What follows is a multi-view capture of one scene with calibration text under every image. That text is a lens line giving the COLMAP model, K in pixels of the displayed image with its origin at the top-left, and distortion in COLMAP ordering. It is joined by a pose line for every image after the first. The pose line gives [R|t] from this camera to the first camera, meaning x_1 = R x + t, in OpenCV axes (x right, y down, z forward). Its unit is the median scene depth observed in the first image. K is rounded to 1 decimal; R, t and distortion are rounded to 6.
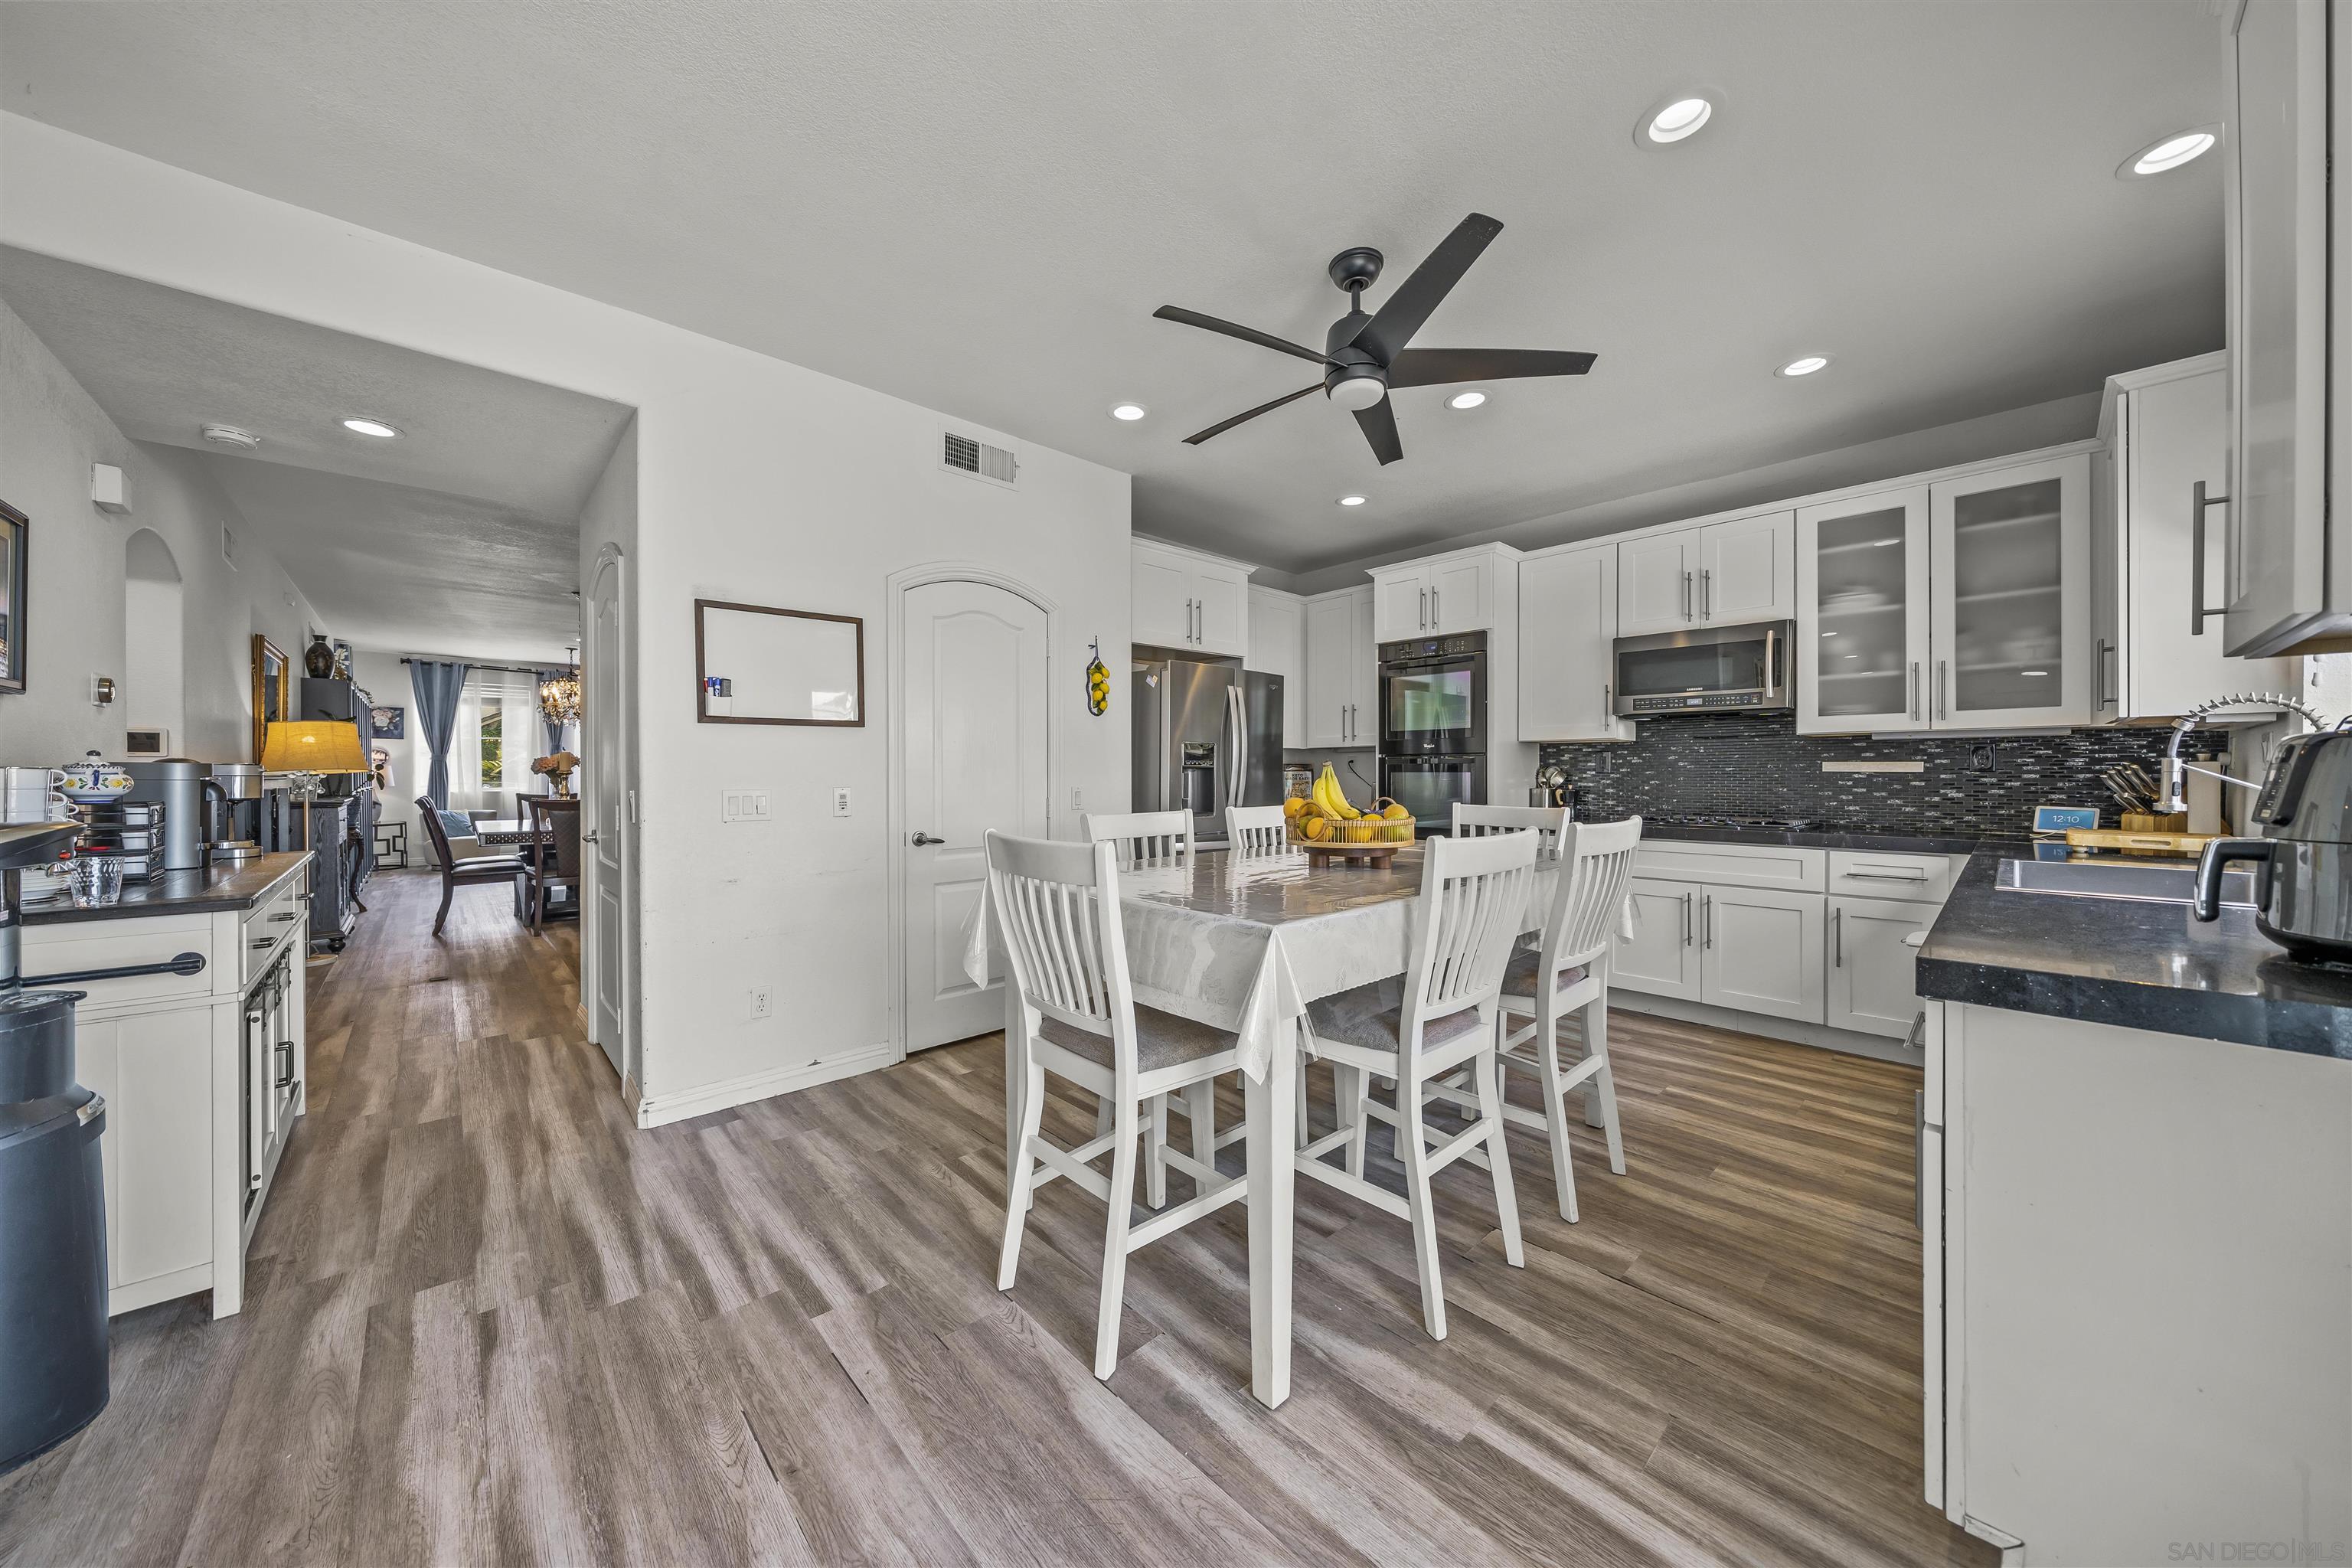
lens RADIAL K [[800.5, 0, 1158.4], [0, 800.5, 776.7], [0, 0, 1]] dist [-0.005409, -0.000465]
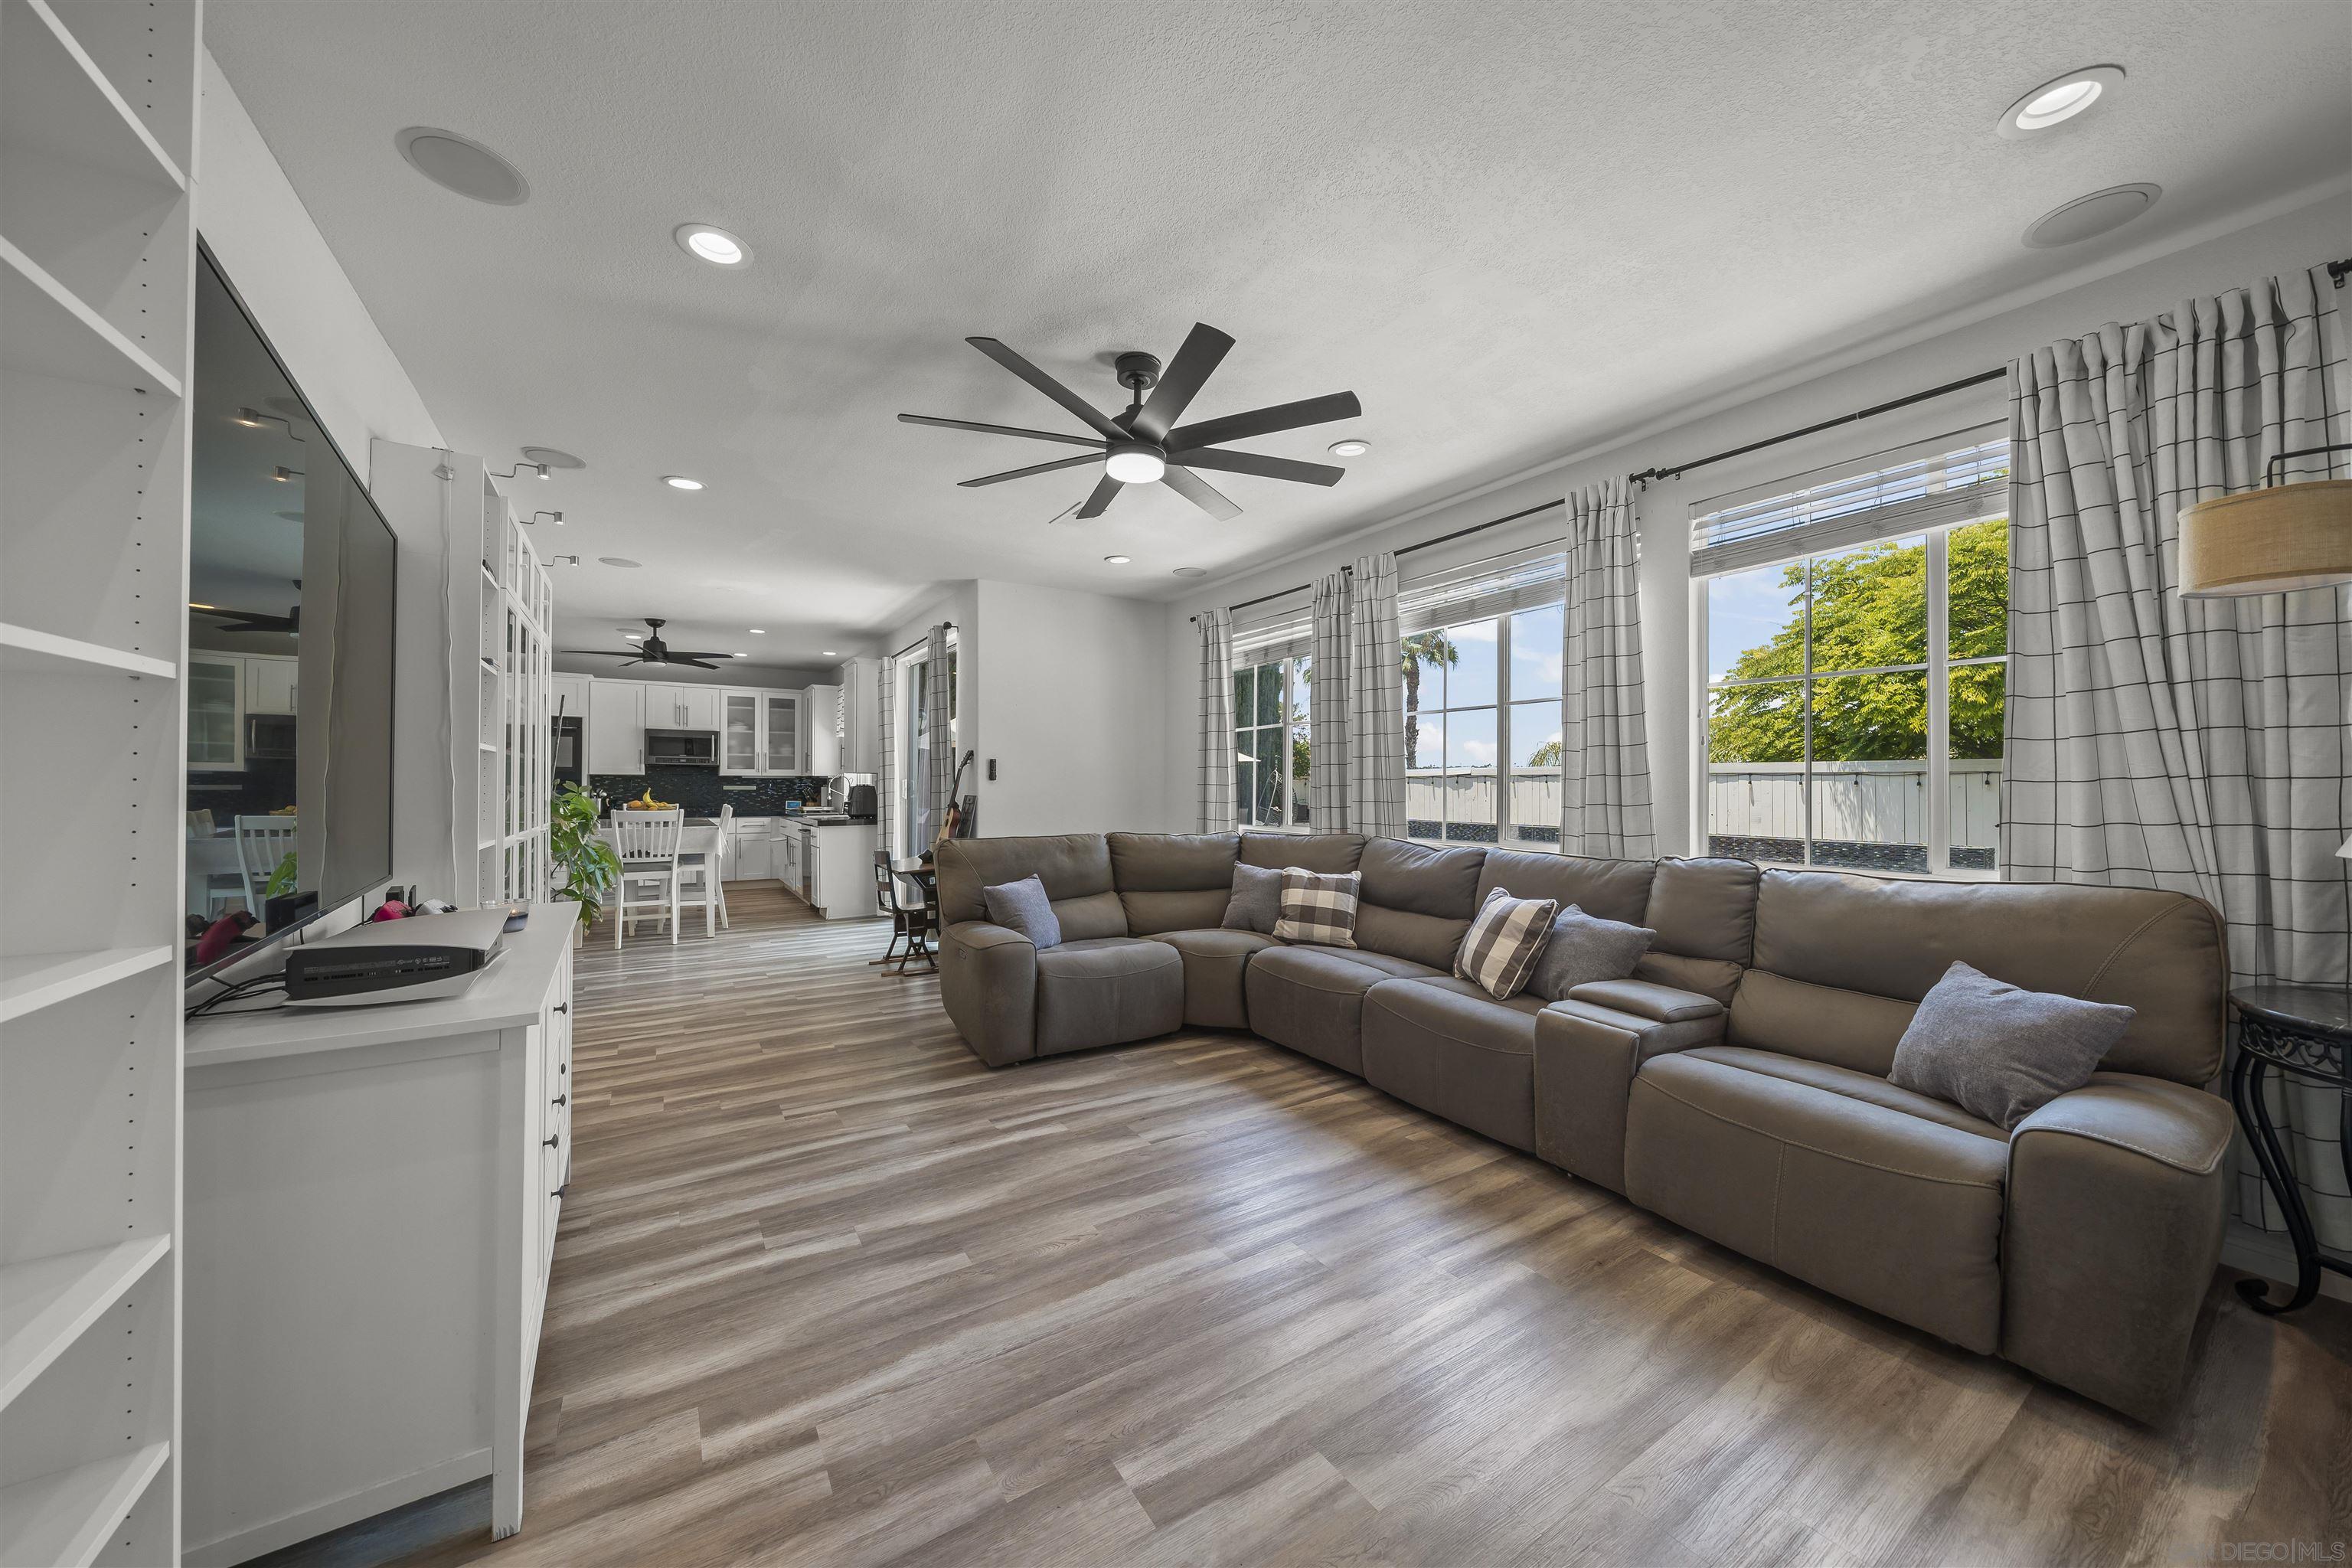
lens RADIAL K [[800.5, 0, 1175.5], [0, 800.5, 769.3], [0, 0, 1]] dist [-0.005409, -0.000465]
pose [[0.159475, 0.022602, 0.986943, -1.656940], [0.002654, 0.999724, -0.023323, -0.009769], [-0.987198, 0.006339, 0.159371, -0.952583]]
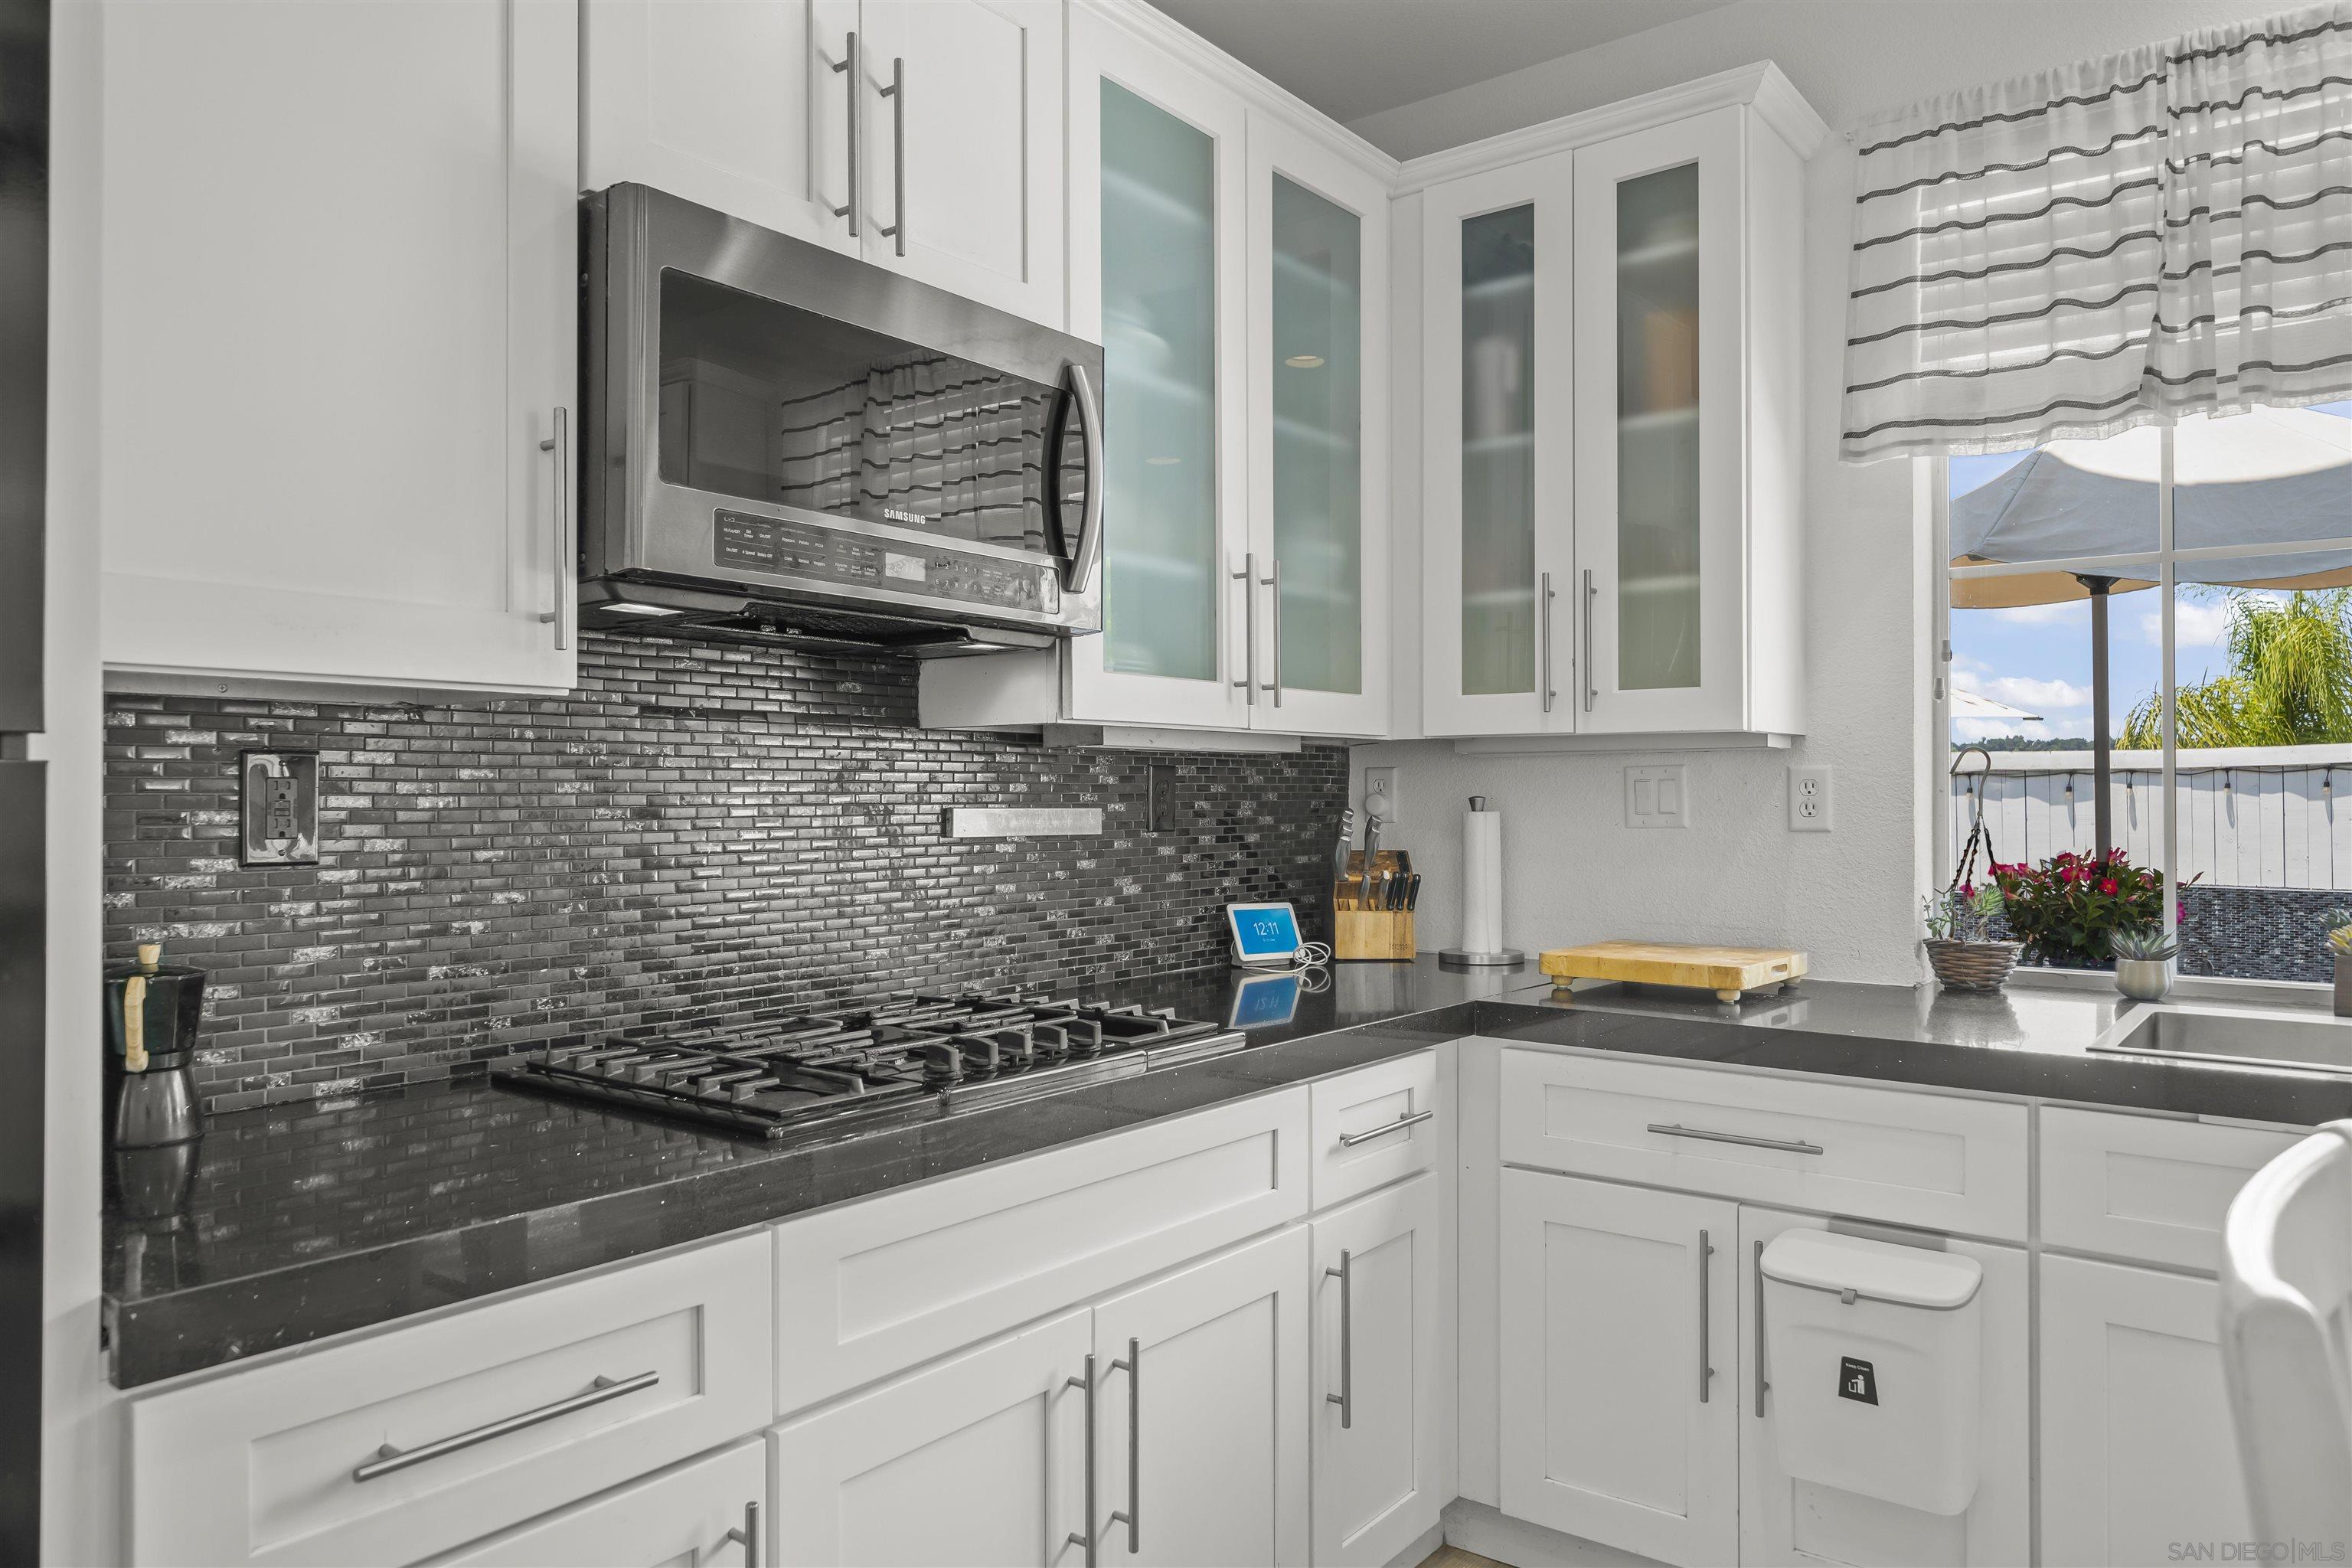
lens RADIAL K [[1577.5, 0, 1174.7], [0, 1577.5, 776.6], [0, 0, 1]] dist [-0.002180, -0.001887]
pose [[-0.163482, 0.011485, 0.986479, 0.203237], [0.006565, 0.999923, -0.010554, -0.027054], [-0.986524, 0.004751, -0.163545, 1.149210]]
